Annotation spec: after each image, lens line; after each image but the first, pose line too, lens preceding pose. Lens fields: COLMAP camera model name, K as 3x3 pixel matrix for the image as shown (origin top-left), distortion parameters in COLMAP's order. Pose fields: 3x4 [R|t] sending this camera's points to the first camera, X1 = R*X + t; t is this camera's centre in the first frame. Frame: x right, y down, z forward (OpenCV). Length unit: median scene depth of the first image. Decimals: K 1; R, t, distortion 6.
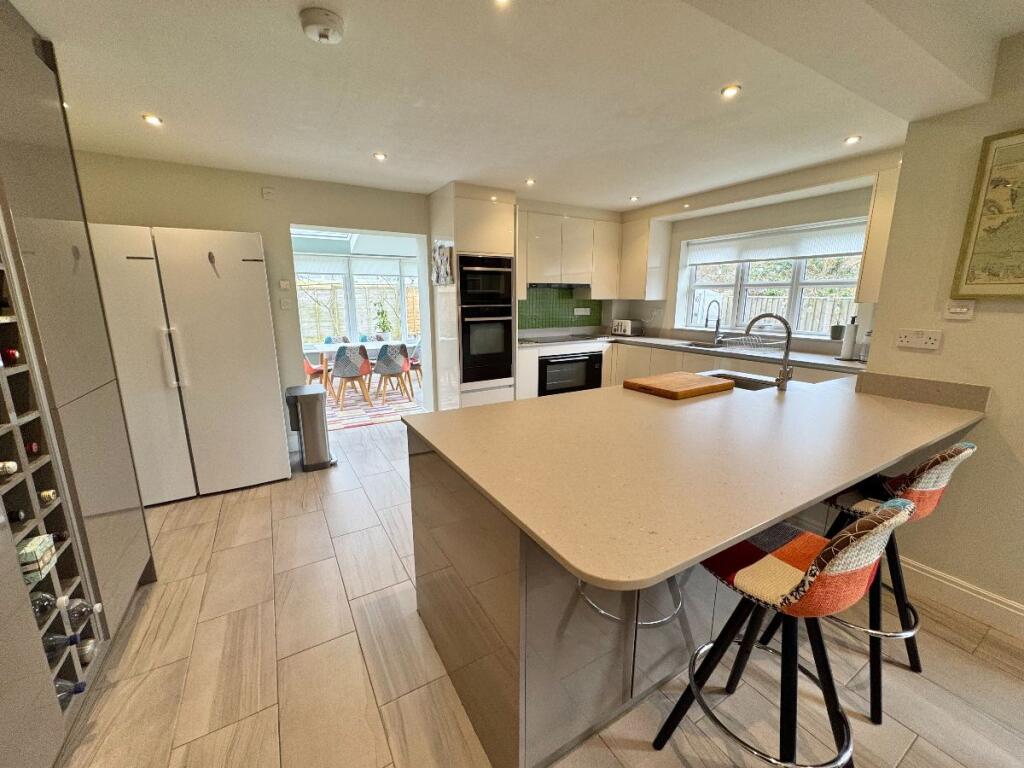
lens RADIAL K [[407.8, 0, 511.2], [0, 407.8, 379.4], [0, 0, 1]] dist [-0.003014, 0.001297]
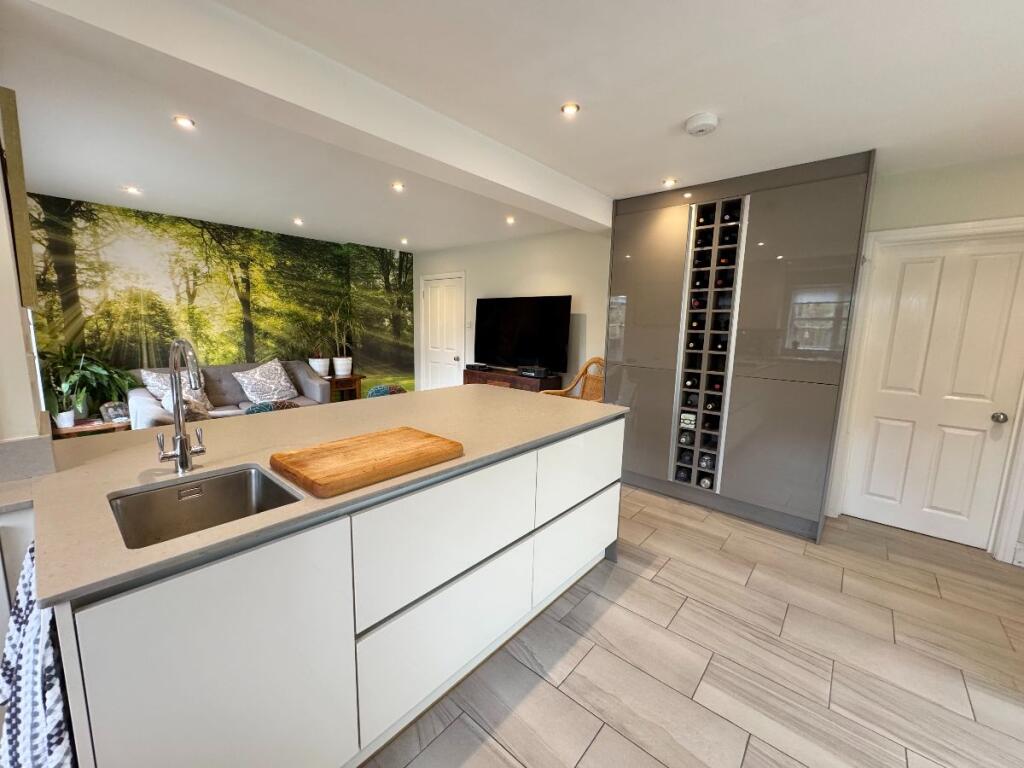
lens RADIAL K [[407.8, 0, 508.8], [0, 407.8, 385.0], [0, 0, 1]] dist [-0.003014, 0.001297]
pose [[-0.949990, 0.029414, -0.310893, 0.207810], [-0.080839, 0.938456, 0.335805, -0.157601], [0.301637, 0.344144, -0.889146, 0.808438]]
